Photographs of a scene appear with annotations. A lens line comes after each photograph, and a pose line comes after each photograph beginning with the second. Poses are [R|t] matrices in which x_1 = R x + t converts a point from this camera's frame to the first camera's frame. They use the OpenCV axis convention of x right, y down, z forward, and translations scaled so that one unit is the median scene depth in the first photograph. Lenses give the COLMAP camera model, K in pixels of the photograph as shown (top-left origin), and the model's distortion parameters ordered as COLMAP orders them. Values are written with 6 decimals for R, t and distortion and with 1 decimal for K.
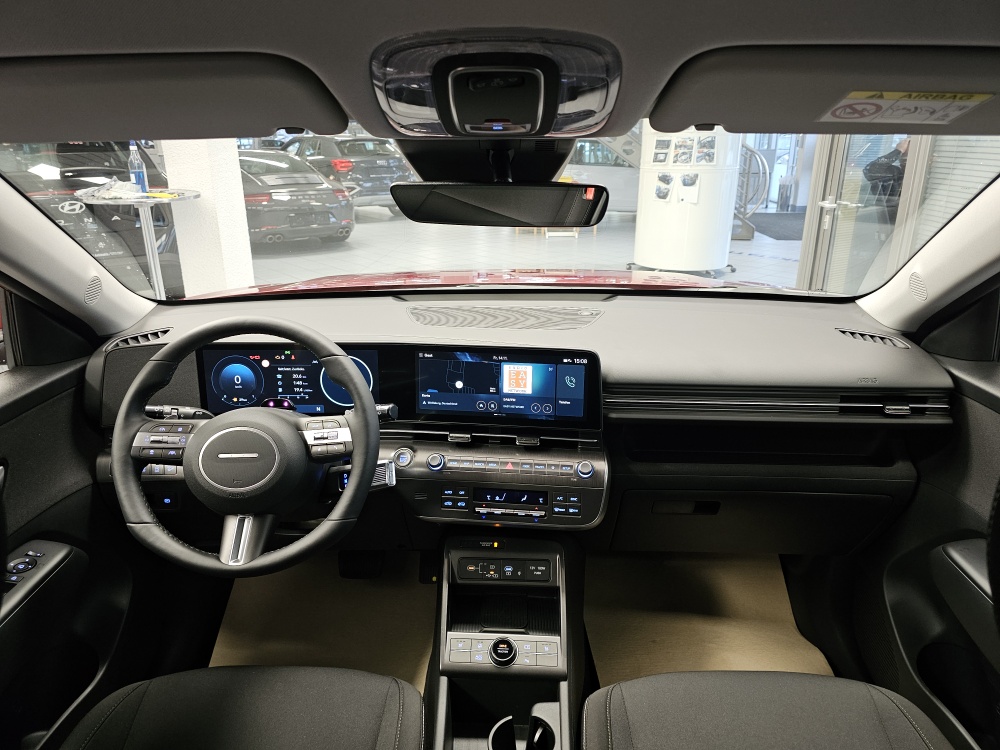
lens RADIAL K [[684.8, 0, 503.9], [0, 684.8, 358.2], [0, 0, 1]] dist [0.053944, -0.049207]
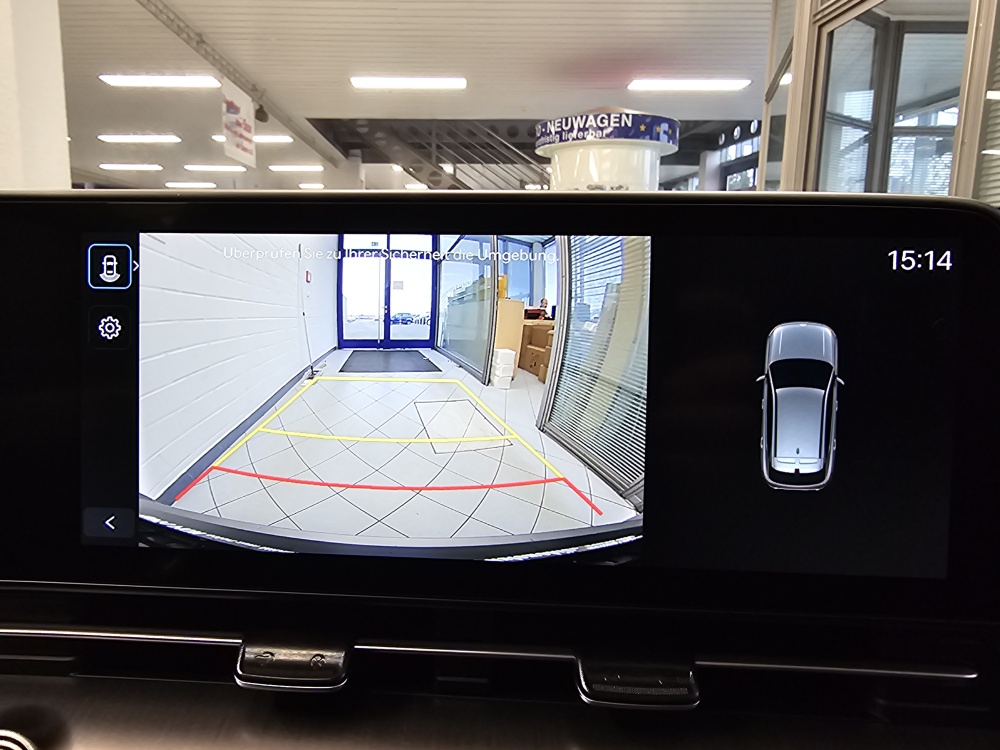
lens RADIAL K [[691.0, 0, 470.5], [0, 691.0, 363.4], [0, 0, 1]] dist [-0.000758, -0.009175]
pose [[0.998694, 0.005074, 0.050836, -0.023031], [0.003998, 0.984241, -0.176788, 0.064436], [-0.050932, 0.176761, 0.982935, 0.789470]]
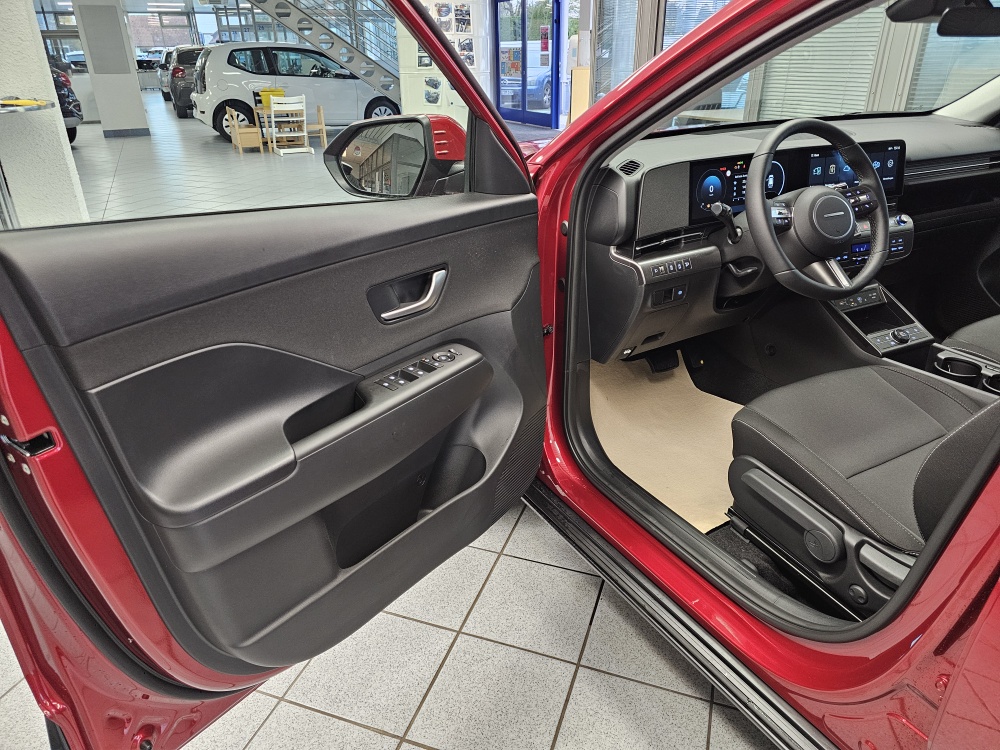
lens RADIAL K [[684.8, 0, 505.1], [0, 684.8, 366.1], [0, 0, 1]] dist [0.053944, -0.049207]
pose [[0.865005, -0.215625, 0.453070, -1.384694], [0.163181, 0.974760, 0.152362, 0.095170], [-0.474487, -0.057861, 0.878359, 0.038753]]
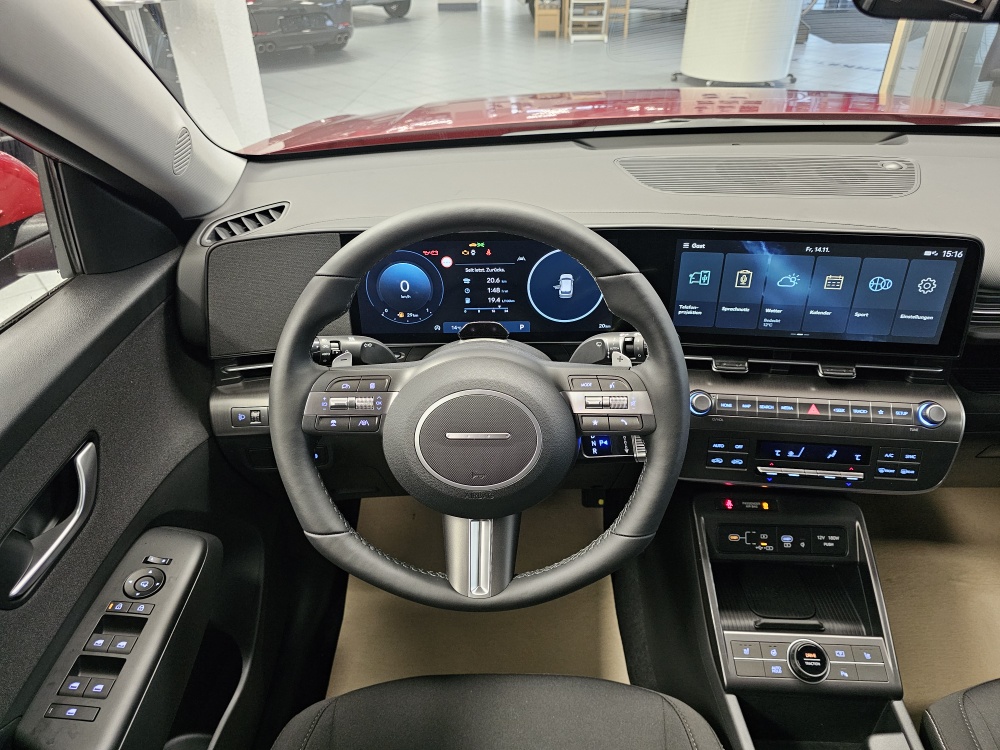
lens RADIAL K [[684.8, 0, 501.3], [0, 684.8, 362.6], [0, 0, 1]] dist [0.053944, -0.049207]
pose [[0.999901, -0.013891, 0.002261, -0.298686], [0.012851, 0.966668, 0.255709, -0.066499], [-0.005738, -0.255655, 0.966751, 0.344739]]
